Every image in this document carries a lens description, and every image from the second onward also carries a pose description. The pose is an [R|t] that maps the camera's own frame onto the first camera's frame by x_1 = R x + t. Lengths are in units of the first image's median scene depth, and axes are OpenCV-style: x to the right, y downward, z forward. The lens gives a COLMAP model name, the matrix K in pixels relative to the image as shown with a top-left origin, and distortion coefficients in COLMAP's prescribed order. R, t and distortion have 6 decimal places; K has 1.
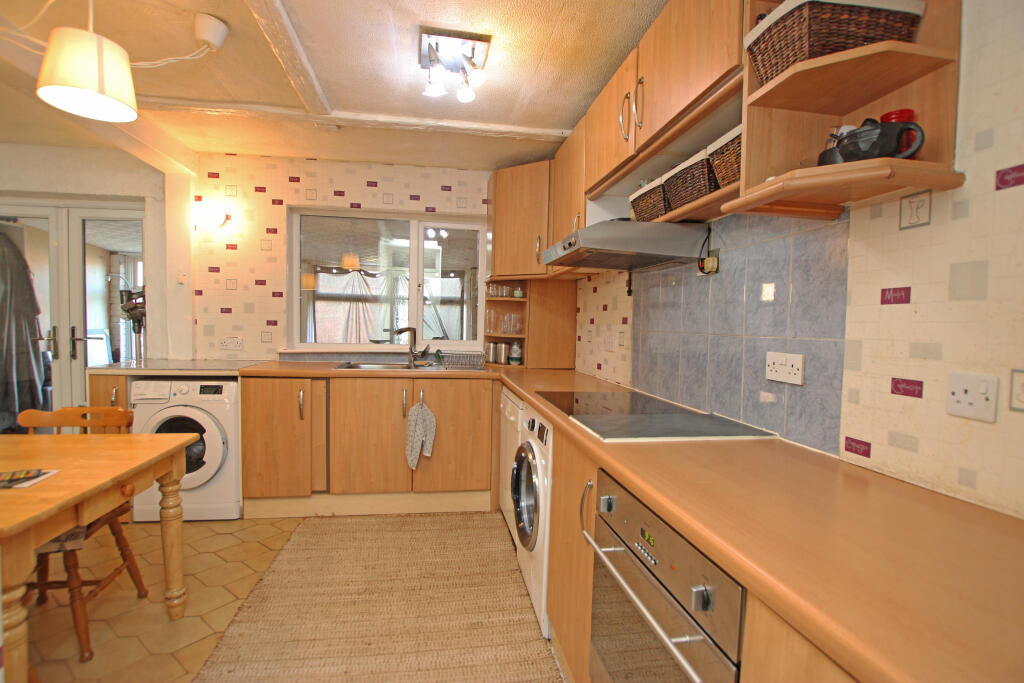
lens RADIAL K [[474.9, 0, 509.8], [0, 474.9, 343.7], [0, 0, 1]] dist [-0.023429, 0.000044]
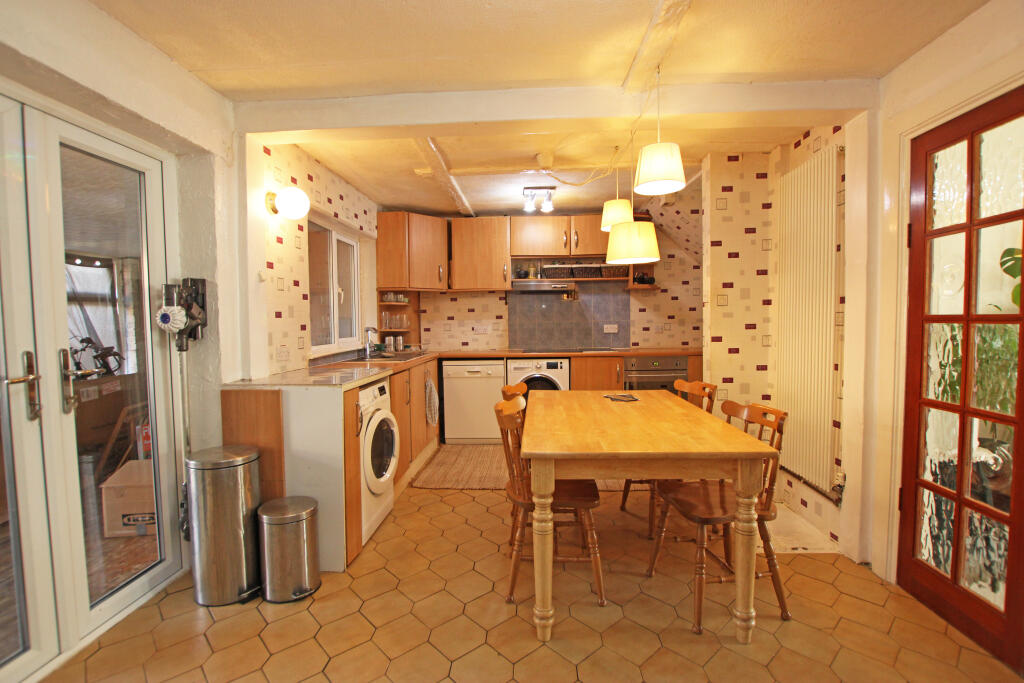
lens RADIAL K [[474.9, 0, 509.8], [0, 474.9, 343.7], [0, 0, 1]] dist [-0.023429, 0.000044]
pose [[0.215170, -0.071433, 0.973961, -3.067536], [0.062857, 0.996266, 0.059183, -0.096907], [-0.974552, 0.048486, 0.218857, 0.938296]]
